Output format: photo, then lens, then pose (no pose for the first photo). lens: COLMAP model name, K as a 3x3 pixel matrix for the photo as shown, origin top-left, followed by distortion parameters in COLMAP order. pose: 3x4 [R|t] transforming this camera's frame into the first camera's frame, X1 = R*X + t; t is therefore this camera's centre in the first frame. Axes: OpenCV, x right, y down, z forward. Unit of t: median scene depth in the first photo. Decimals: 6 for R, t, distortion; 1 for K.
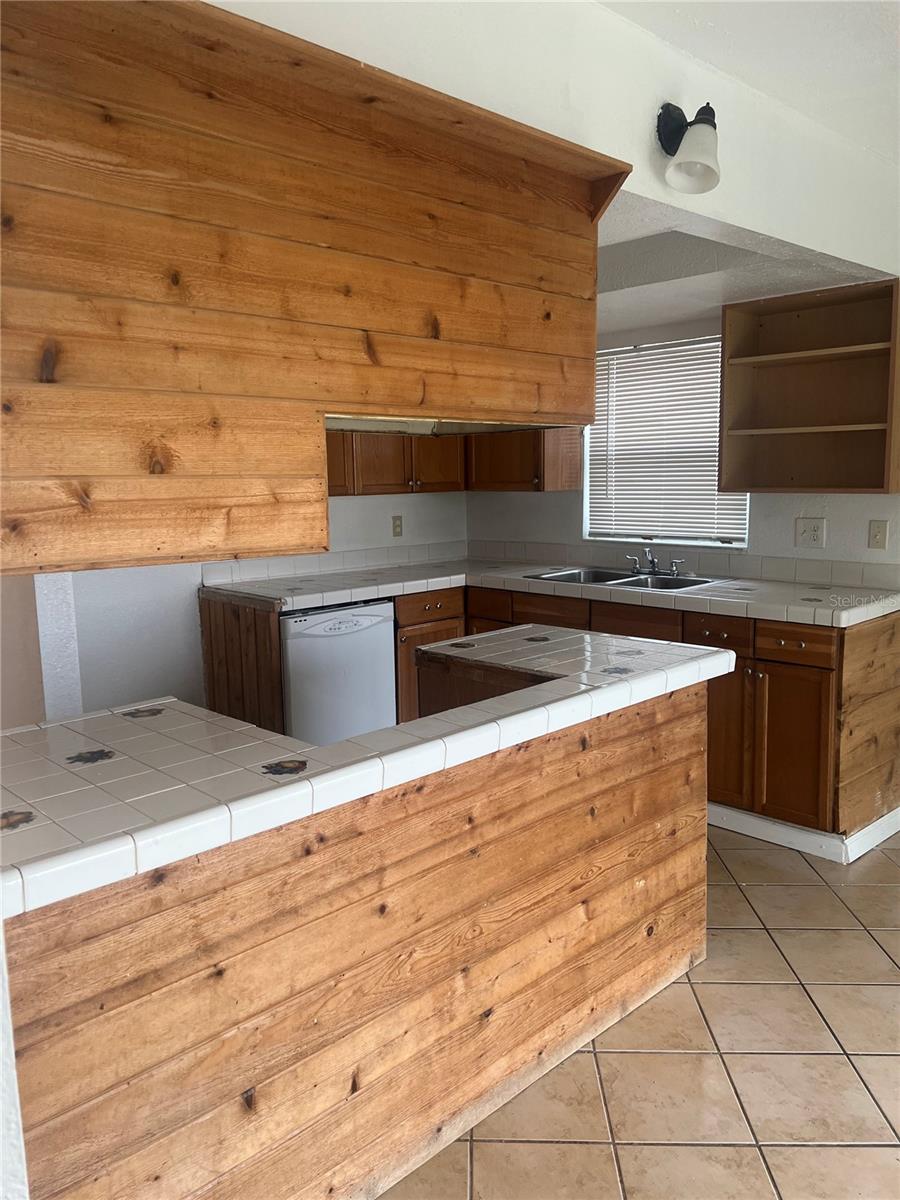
lens RADIAL K [[903.1, 0, 436.1], [0, 903.1, 597.2], [0, 0, 1]] dist [0.010683, -0.011415]
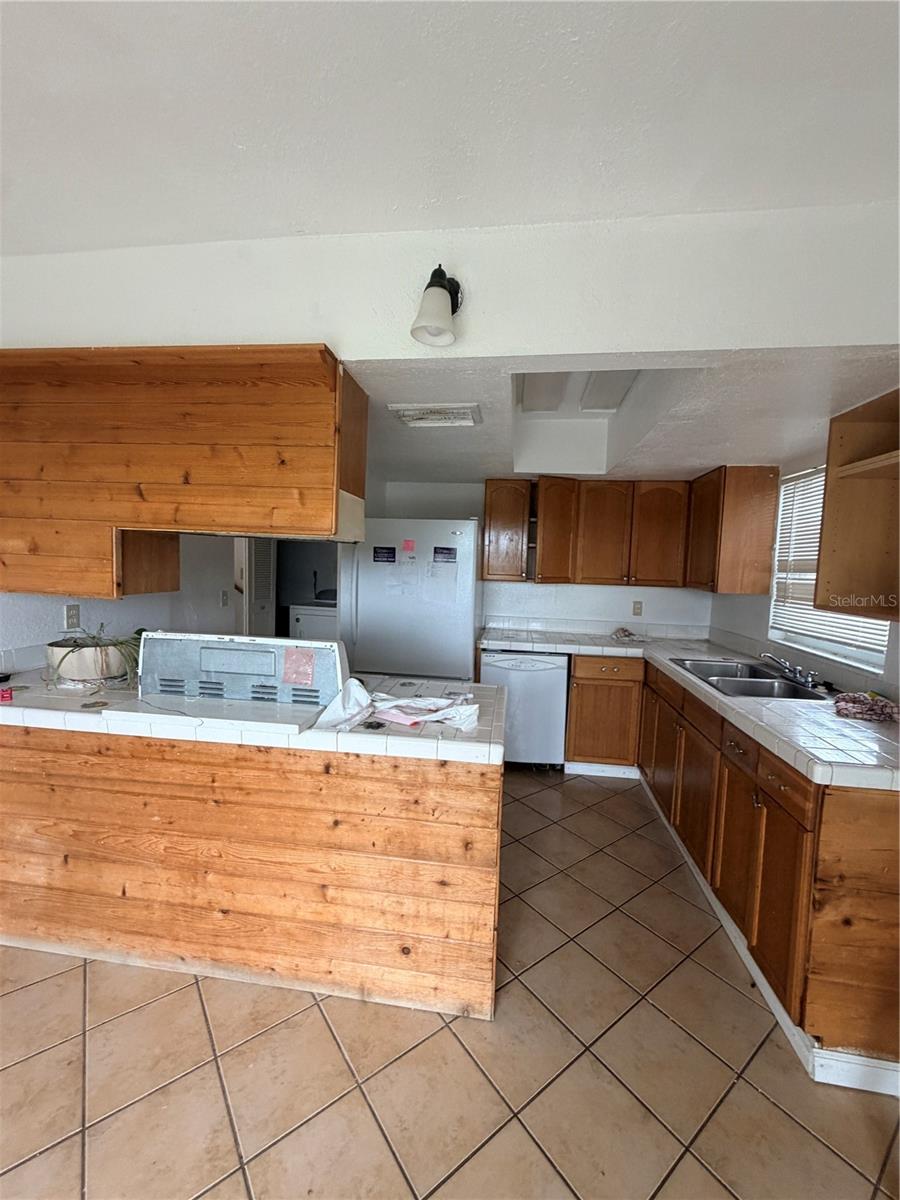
lens RADIAL K [[481.3, 0, 445.5], [0, 481.3, 596.4], [0, 0, 1]] dist [-0.001456, 0.000687]
pose [[0.630062, 0.099143, -0.770190, 0.704991], [-0.152951, 0.988232, 0.002088, -0.106449], [0.761333, 0.116486, 0.637811, 0.564317]]
